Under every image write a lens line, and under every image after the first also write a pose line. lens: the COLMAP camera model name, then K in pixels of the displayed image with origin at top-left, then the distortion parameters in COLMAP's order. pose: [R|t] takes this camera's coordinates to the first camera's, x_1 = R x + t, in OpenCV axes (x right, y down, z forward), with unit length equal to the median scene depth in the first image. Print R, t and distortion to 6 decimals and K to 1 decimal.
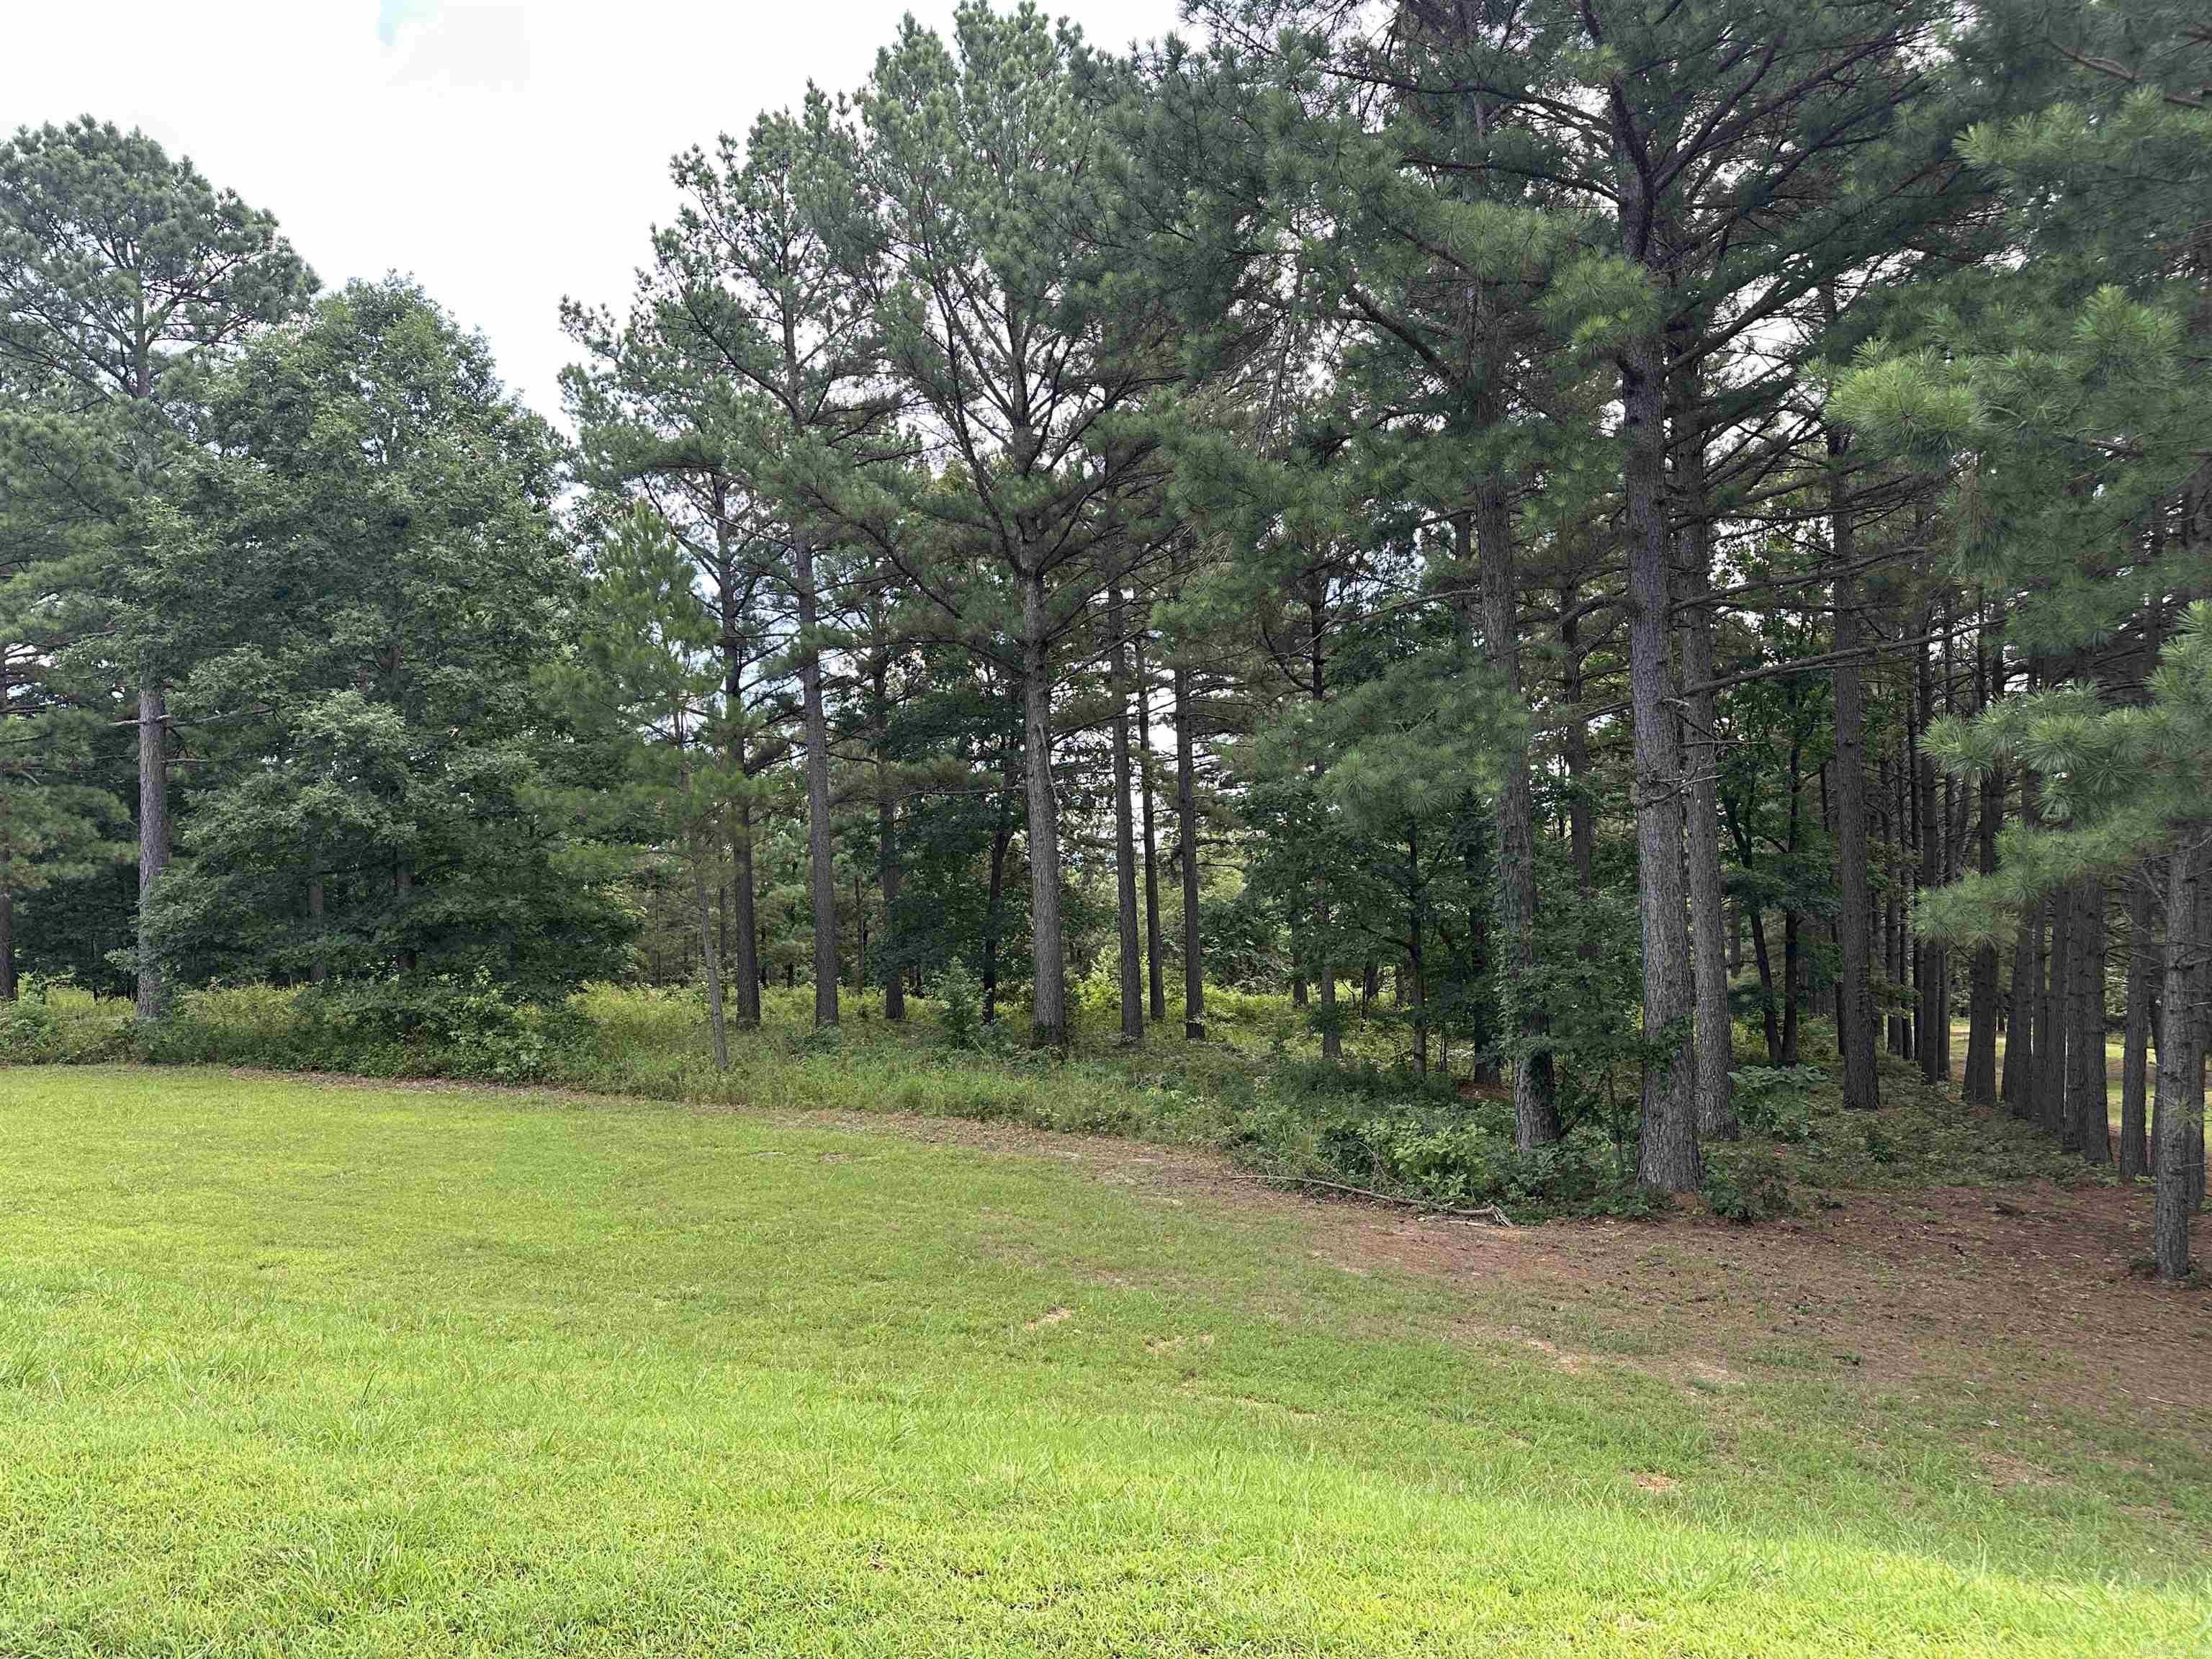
lens RADIAL K [[1549.5, 0, 1068.8], [0, 1549.5, 816.3], [0, 0, 1]] dist [0.063732, -0.072412]
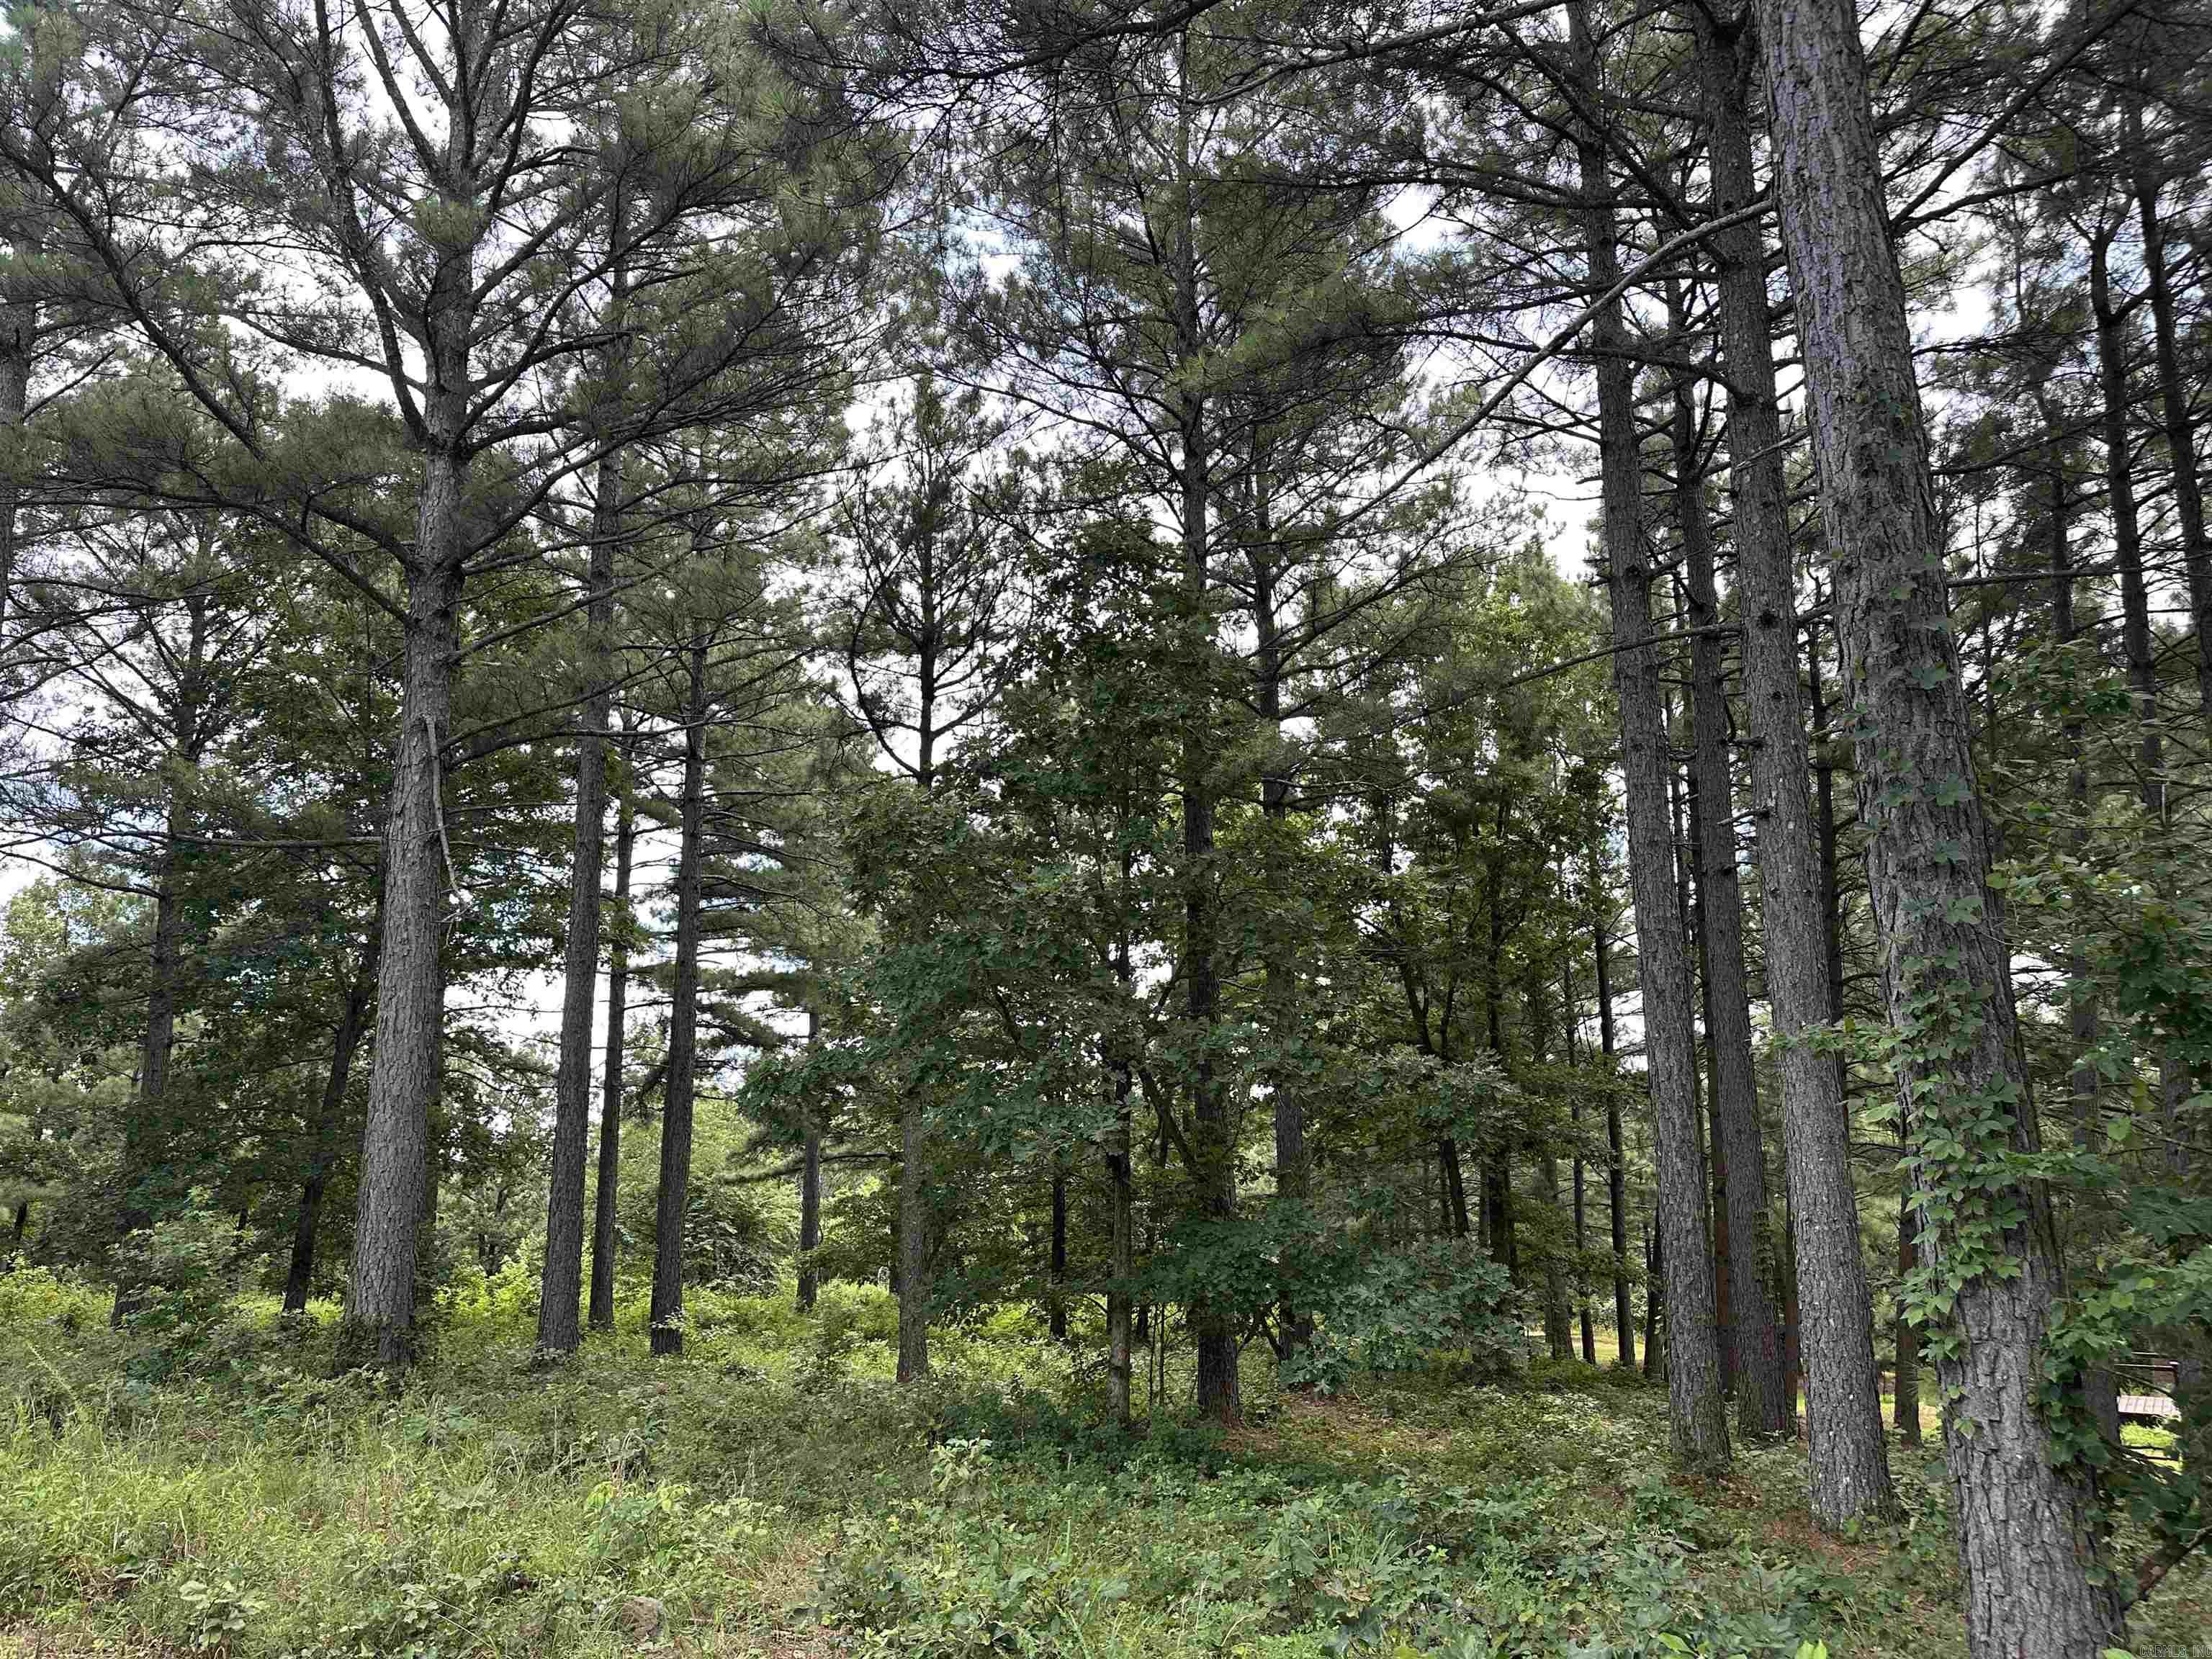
lens RADIAL K [[1549.5, 0, 1118.6], [0, 1549.5, 828.0], [0, 0, 1]] dist [0.063732, -0.072412]
pose [[0.932882, 0.099329, 0.346216, 0.021142], [-0.032821, 0.980666, -0.192917, 0.079324], [-0.358685, 0.168605, 0.918105, 0.507290]]
